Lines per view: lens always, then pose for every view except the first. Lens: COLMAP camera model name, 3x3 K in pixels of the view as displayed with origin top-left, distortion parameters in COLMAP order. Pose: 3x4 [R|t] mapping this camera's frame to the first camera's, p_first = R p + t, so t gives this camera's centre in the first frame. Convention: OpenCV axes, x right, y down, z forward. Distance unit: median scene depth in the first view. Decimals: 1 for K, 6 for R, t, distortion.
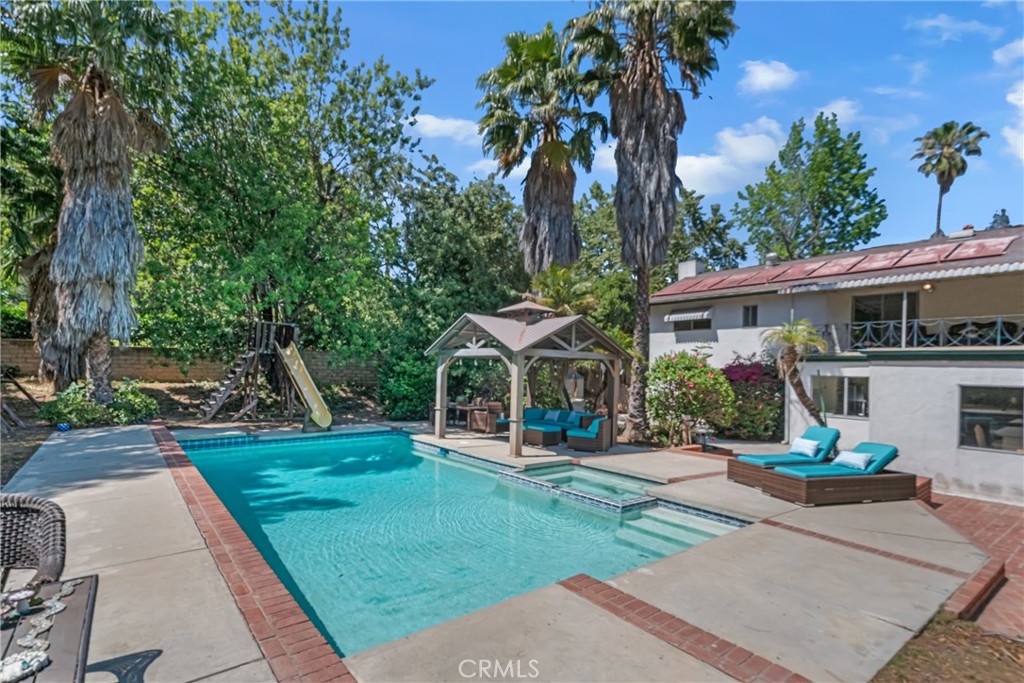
lens RADIAL K [[485.1, 0, 479.0], [0, 485.1, 365.9], [0, 0, 1]] dist [-0.001102, 0.000039]
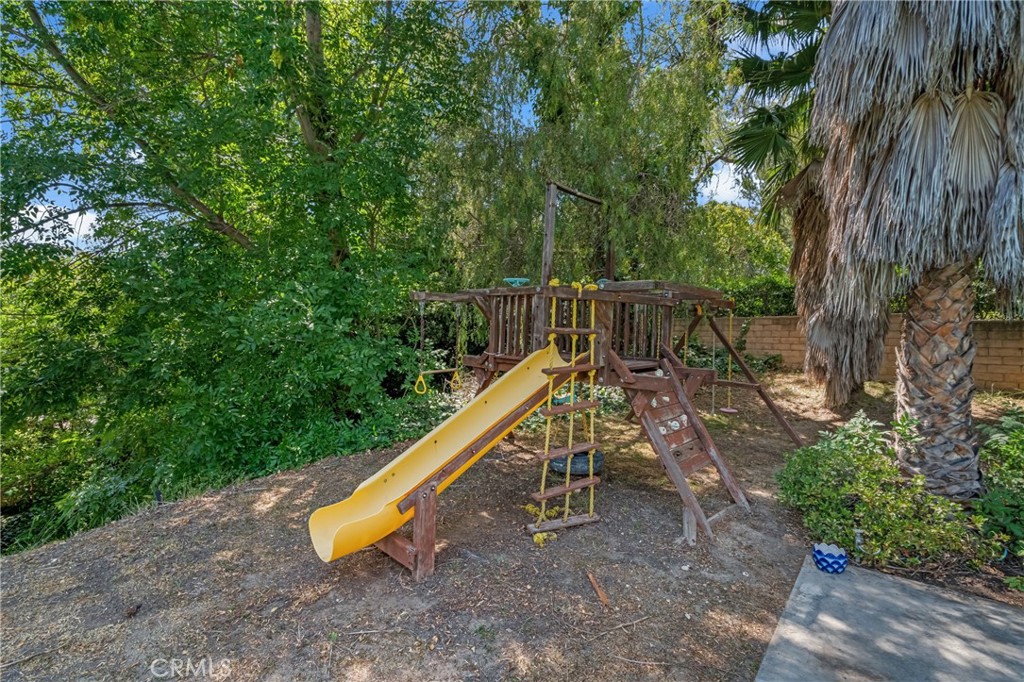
lens RADIAL K [[470.4, 0, 513.9], [0, 470.4, 345.3], [0, 0, 1]] dist [0.001670, 0.000444]
pose [[0.245403, 0.011345, -0.969355, -0.546404], [-0.019607, 0.999785, 0.006738, -0.013811], [0.969223, 0.017353, 0.245573, 0.644952]]
